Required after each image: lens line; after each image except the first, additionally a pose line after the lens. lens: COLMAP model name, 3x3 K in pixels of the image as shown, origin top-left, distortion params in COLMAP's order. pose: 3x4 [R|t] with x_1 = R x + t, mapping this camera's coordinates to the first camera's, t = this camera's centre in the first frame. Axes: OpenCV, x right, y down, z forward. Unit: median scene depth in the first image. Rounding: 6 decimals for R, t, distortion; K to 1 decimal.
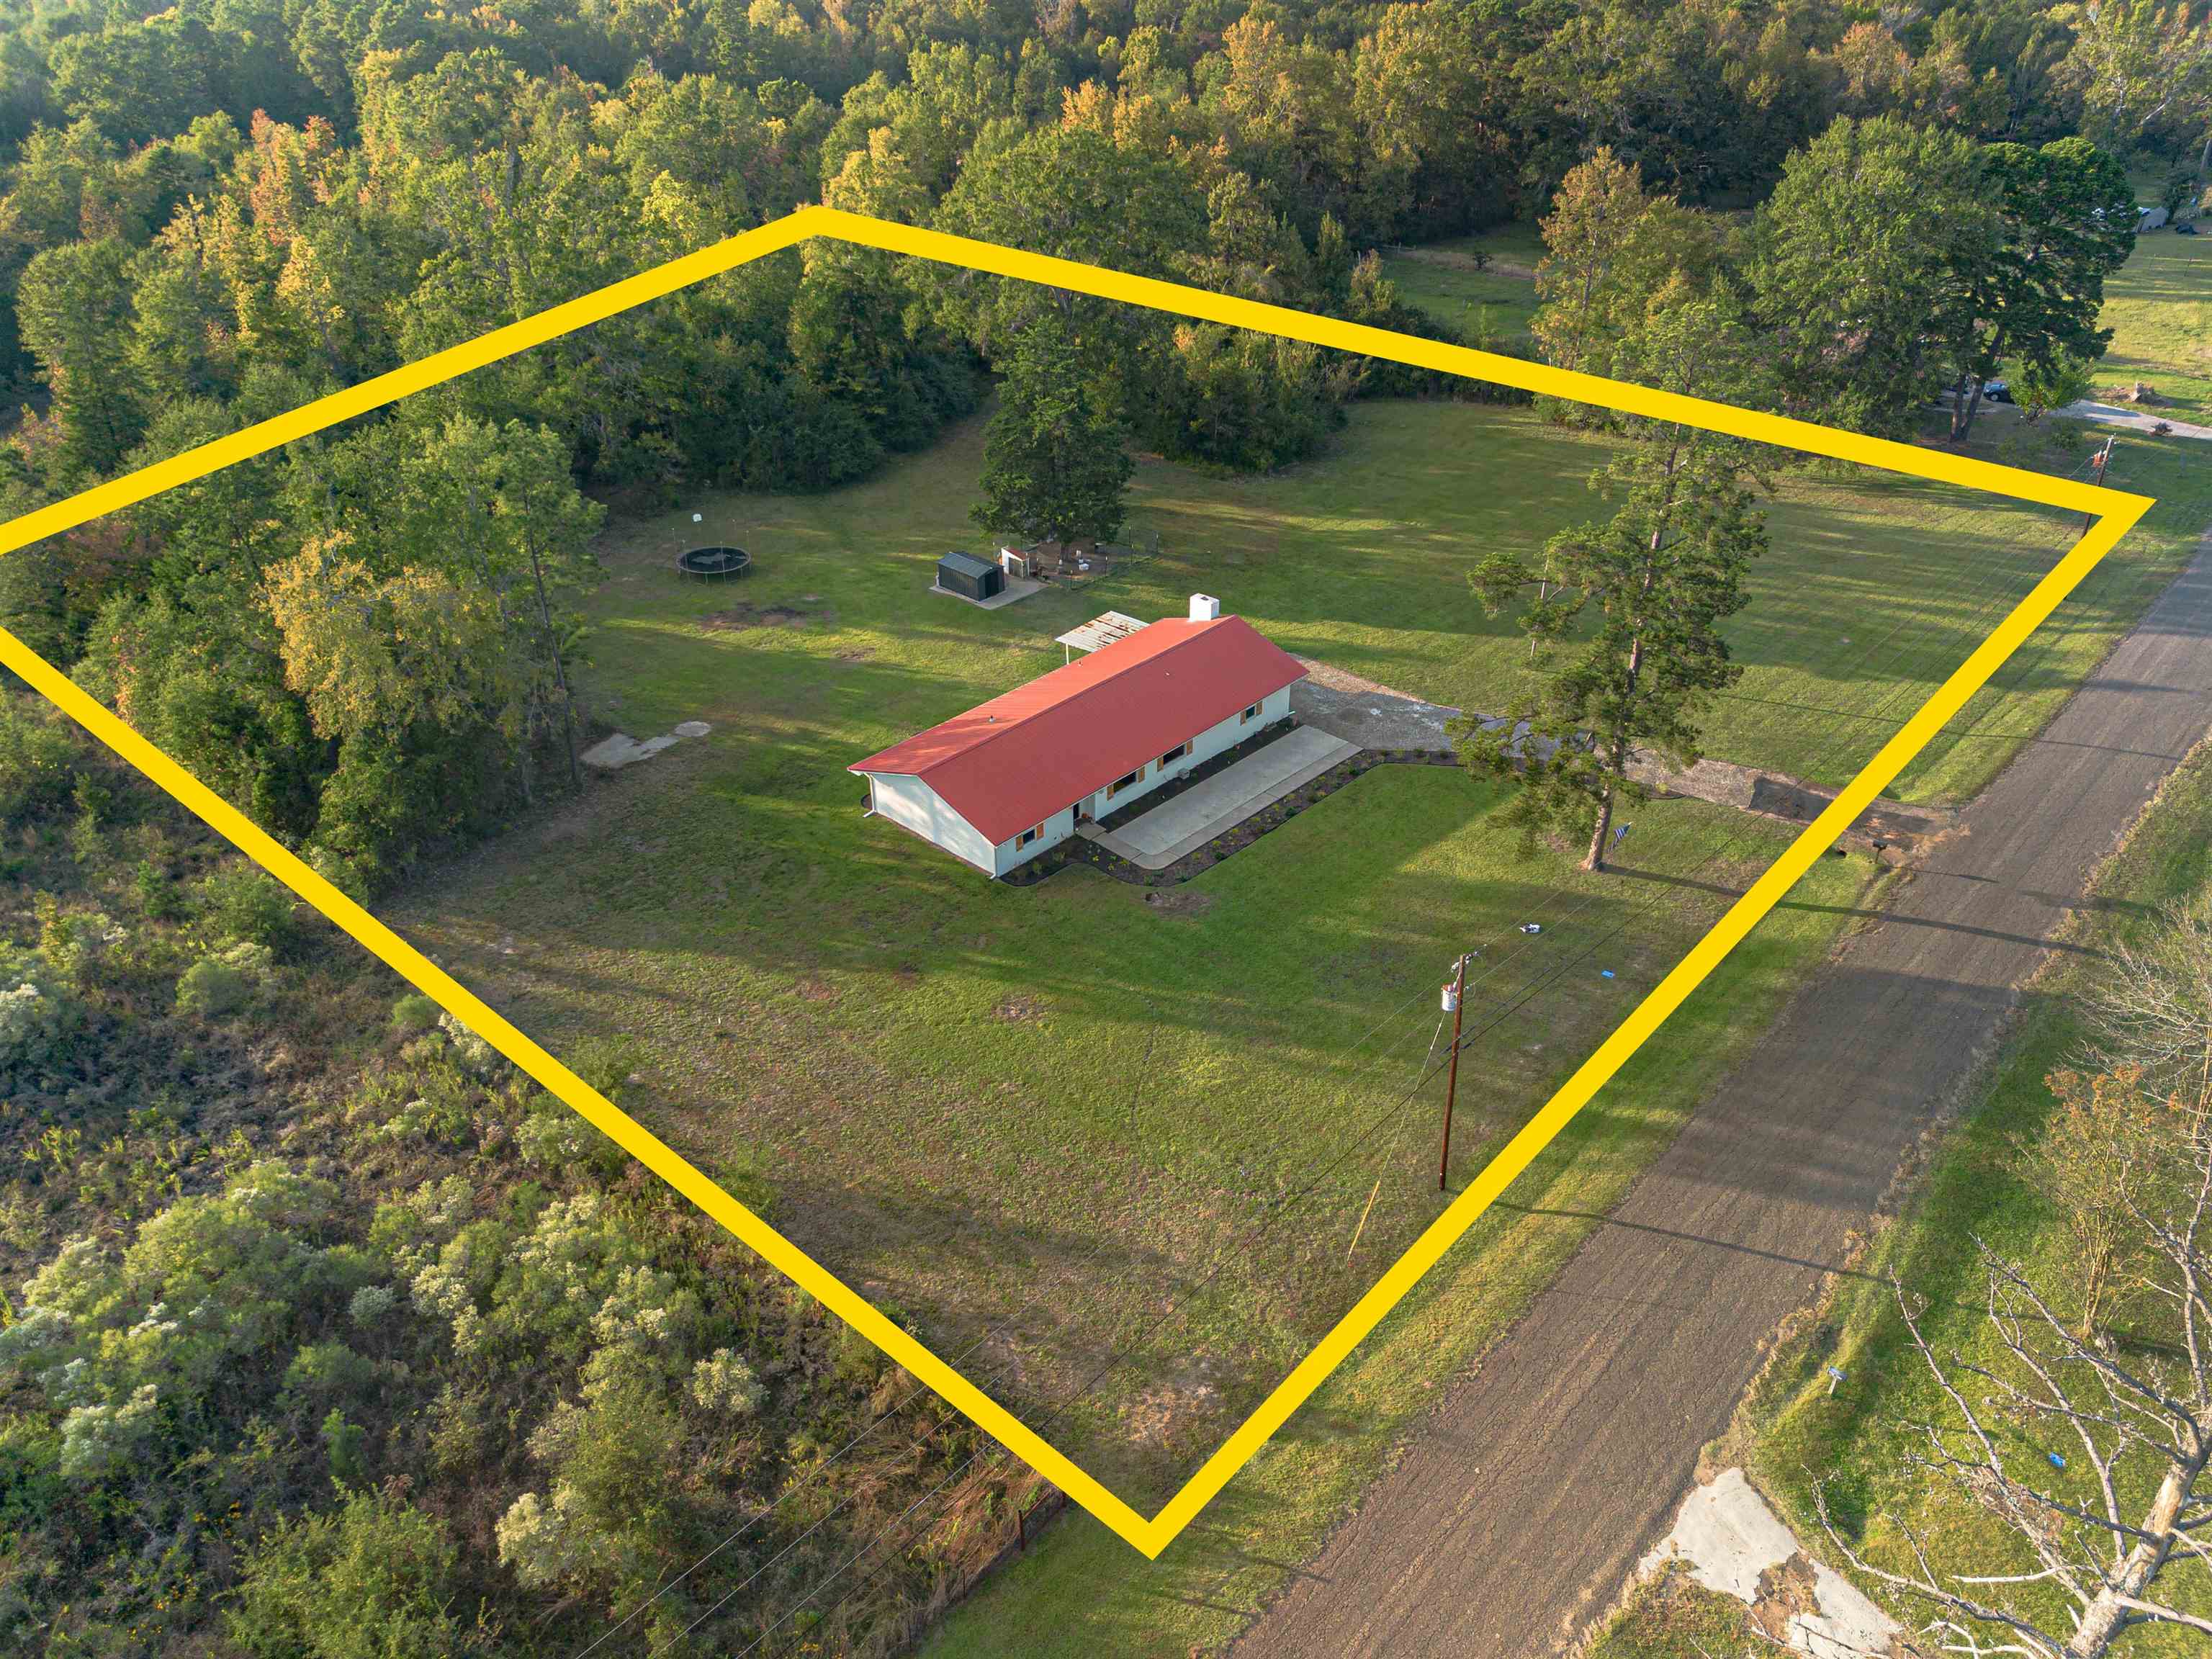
lens RADIAL K [[1534.5, 0, 1106.0], [0, 1534.5, 829.5], [0, 0, 1]] dist [0.063092, -0.049097]
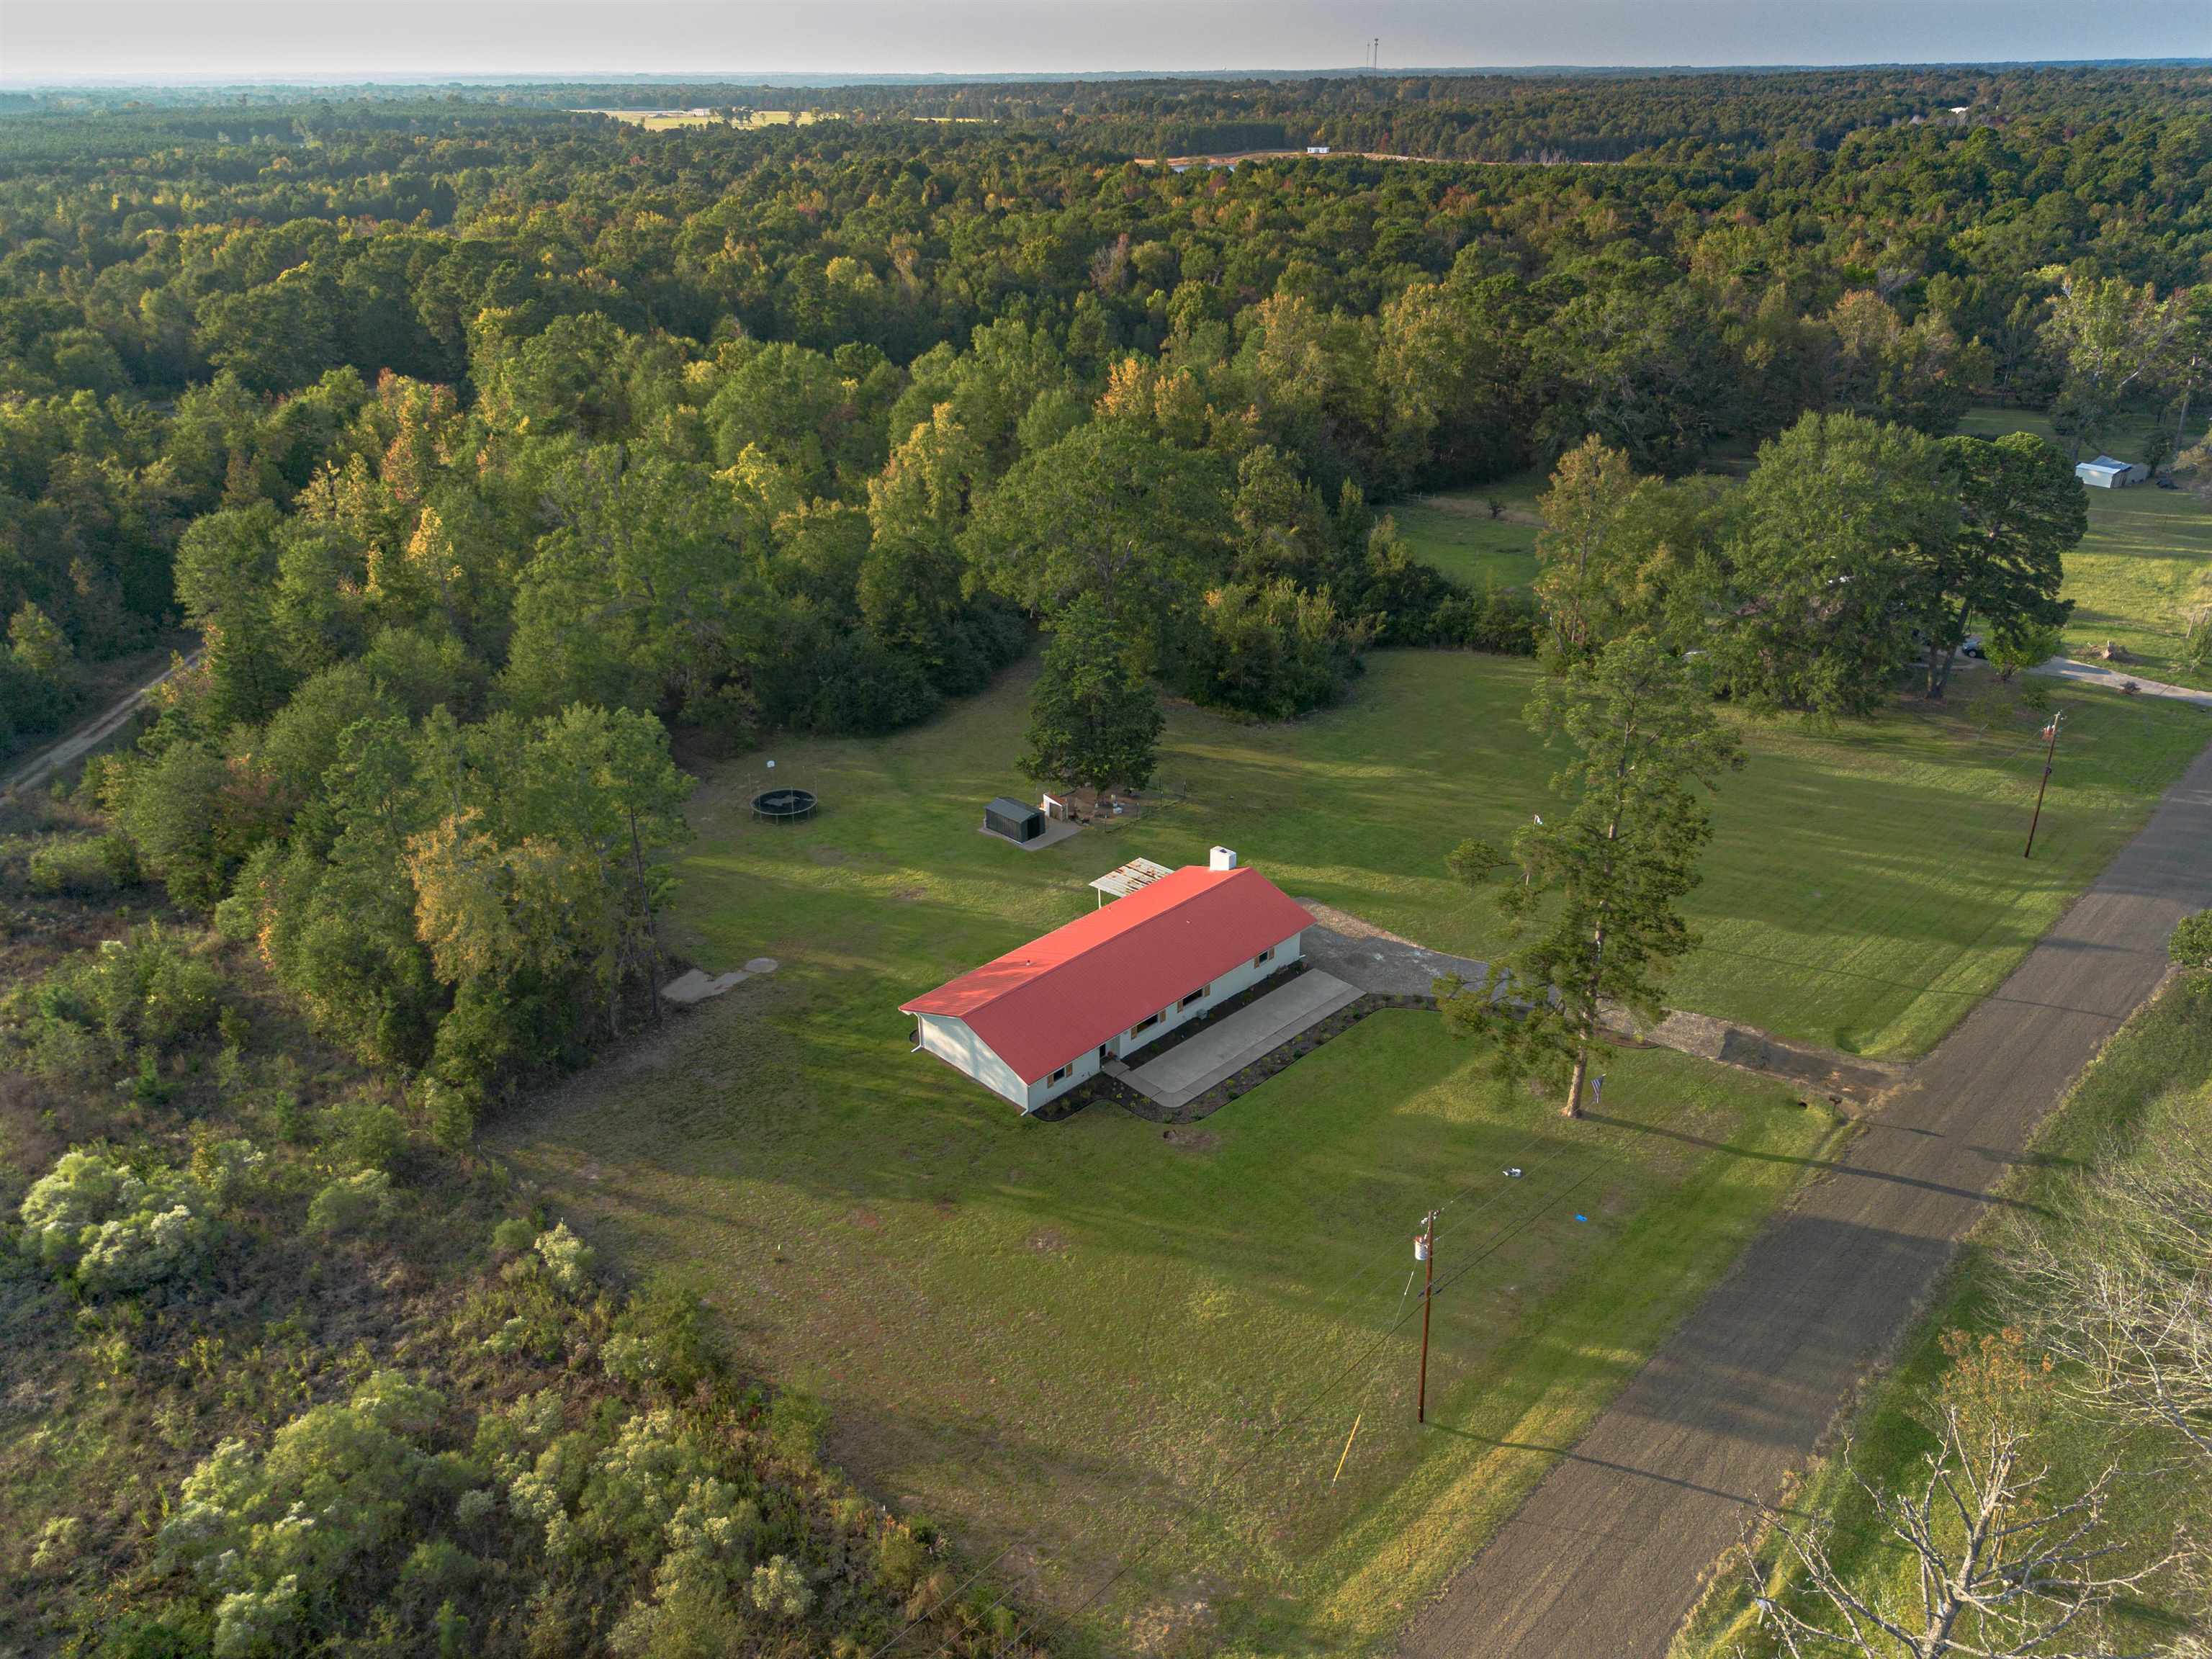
lens RADIAL K [[1522.2, 0, 1102.7], [0, 1522.2, 844.8], [0, 0, 1]] dist [0.075768, -0.068828]
pose [[0.999433, 0.011713, -0.031579, 0.013555], [-0.015090, 0.993934, -0.108938, -0.039786], [0.030112, 0.109353, 0.993547, -0.110905]]
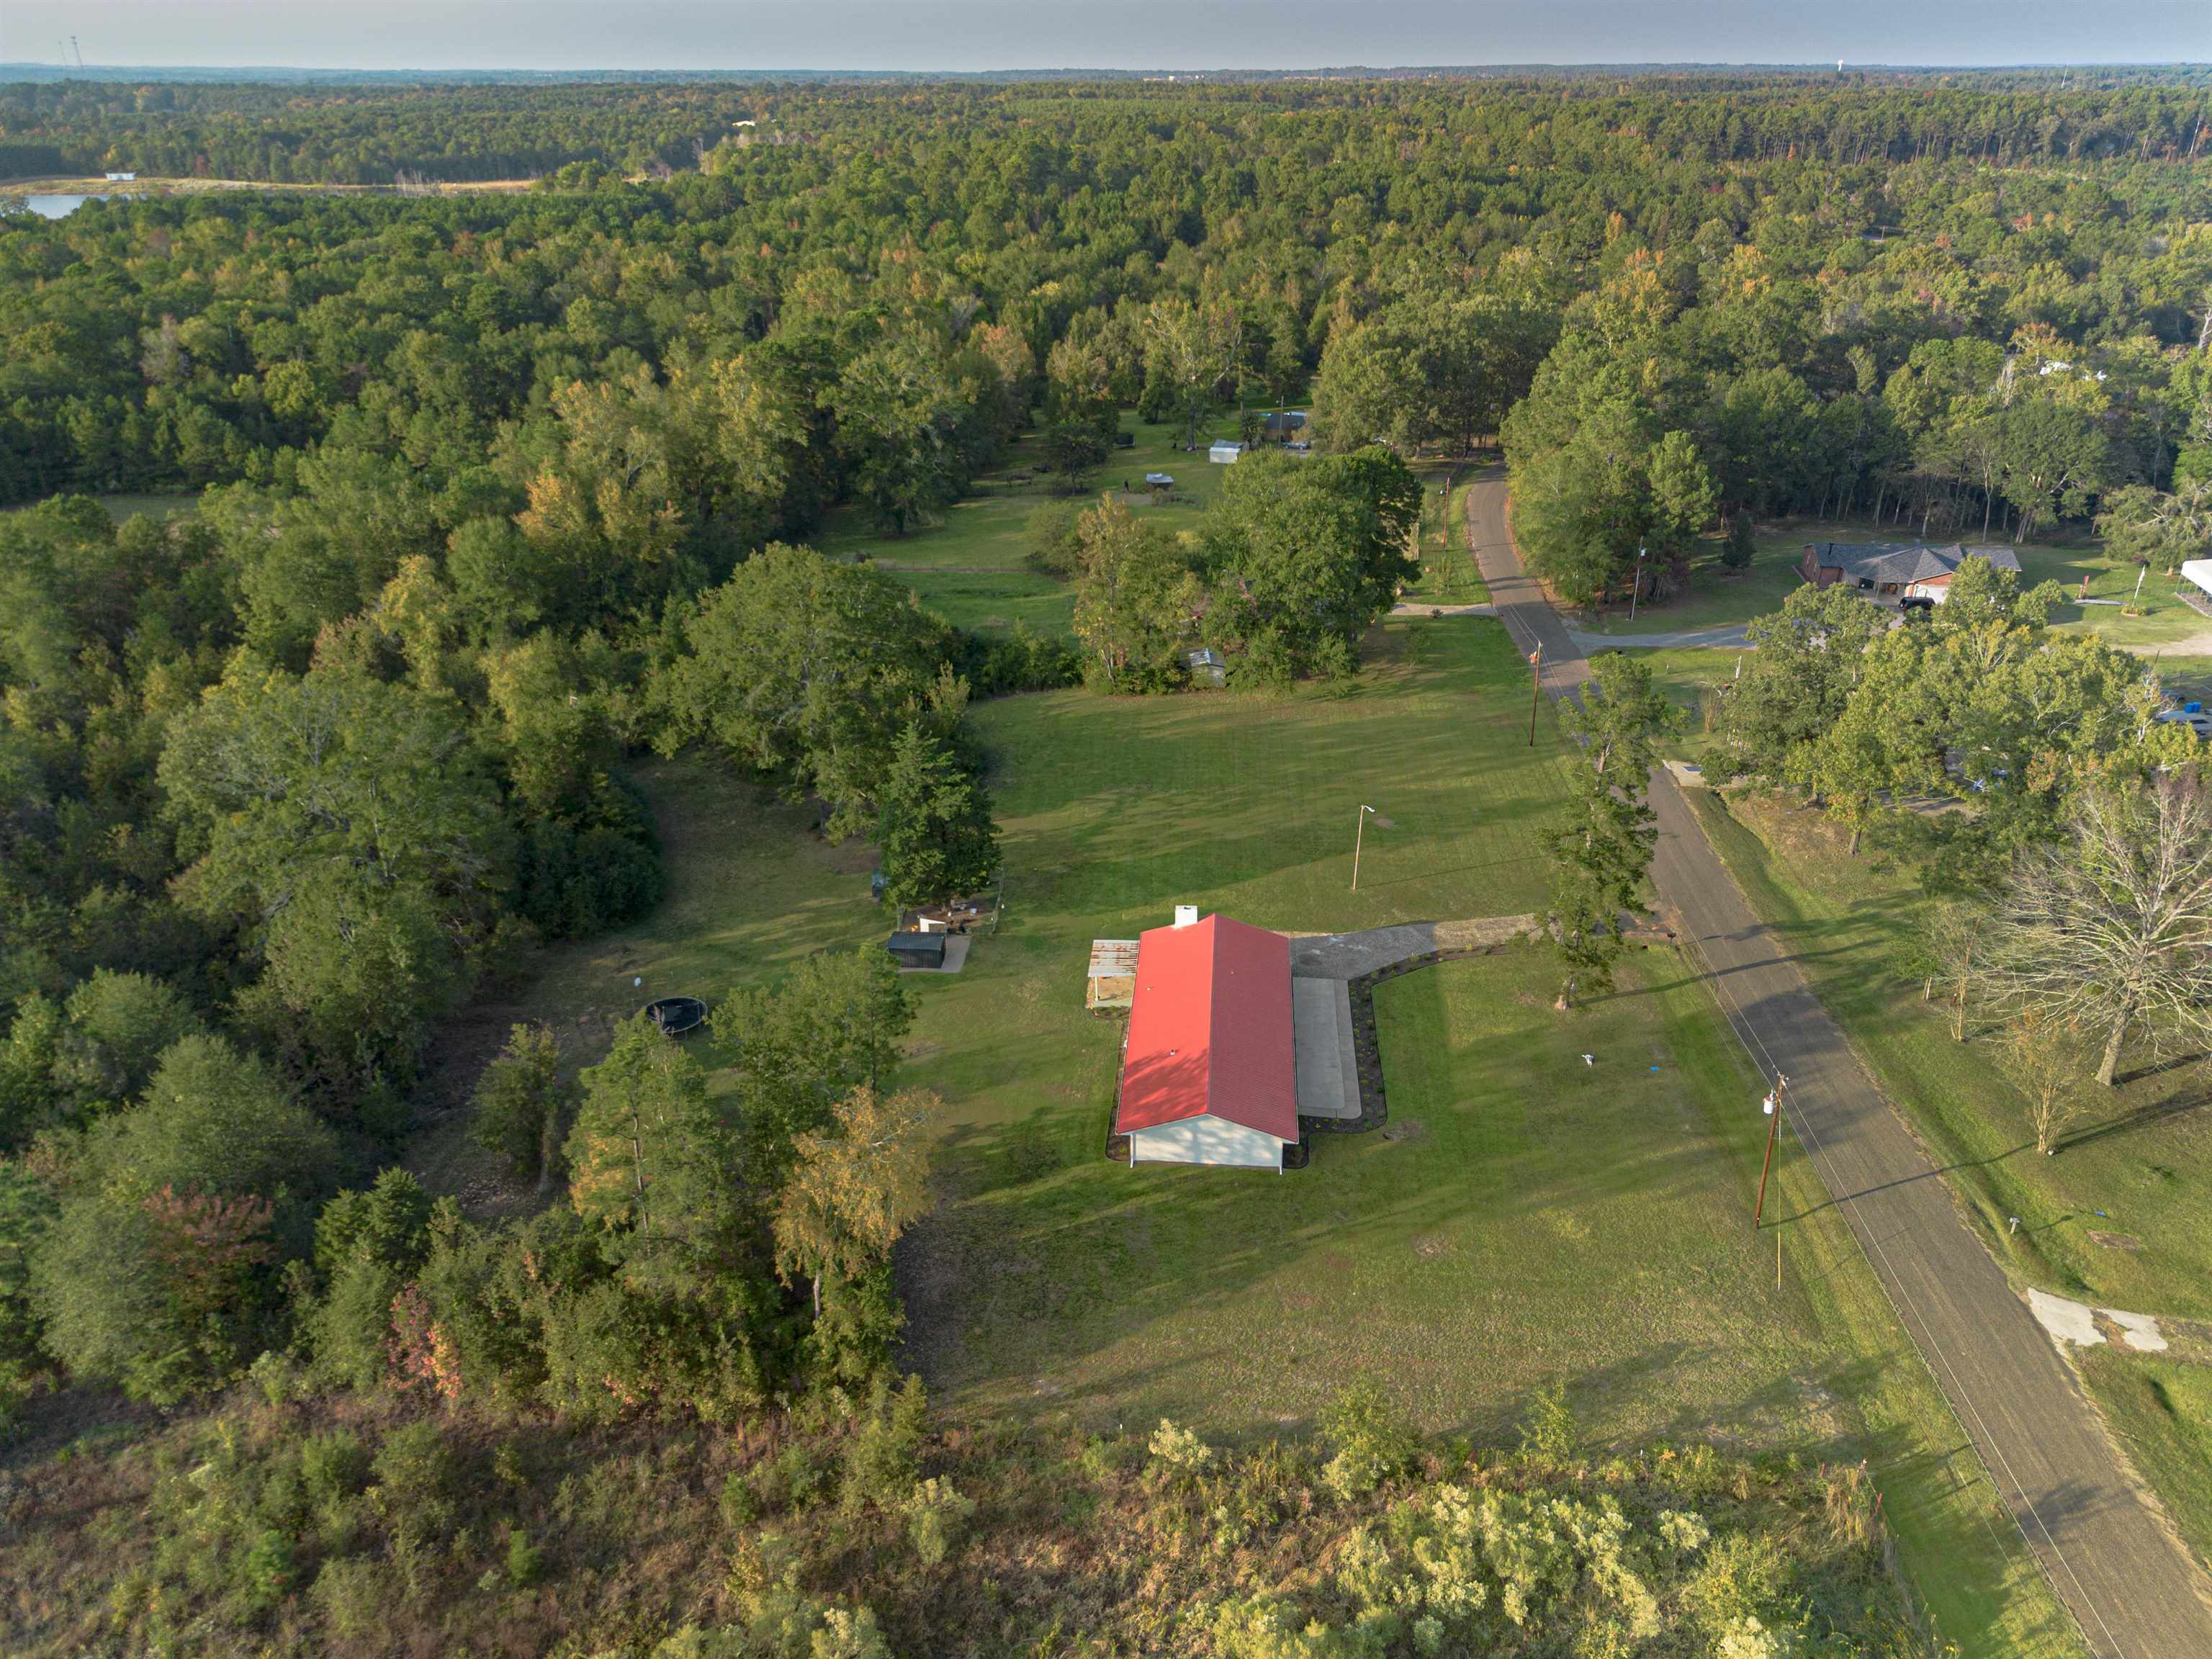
lens RADIAL K [[1522.2, 0, 1102.7], [0, 1522.2, 844.8], [0, 0, 1]] dist [0.075768, -0.068828]
pose [[0.795710, -0.274139, 0.540086, -0.766629], [0.333141, 0.942797, -0.012268, -0.243756], [-0.505828, 0.189687, 0.841520, -0.034625]]
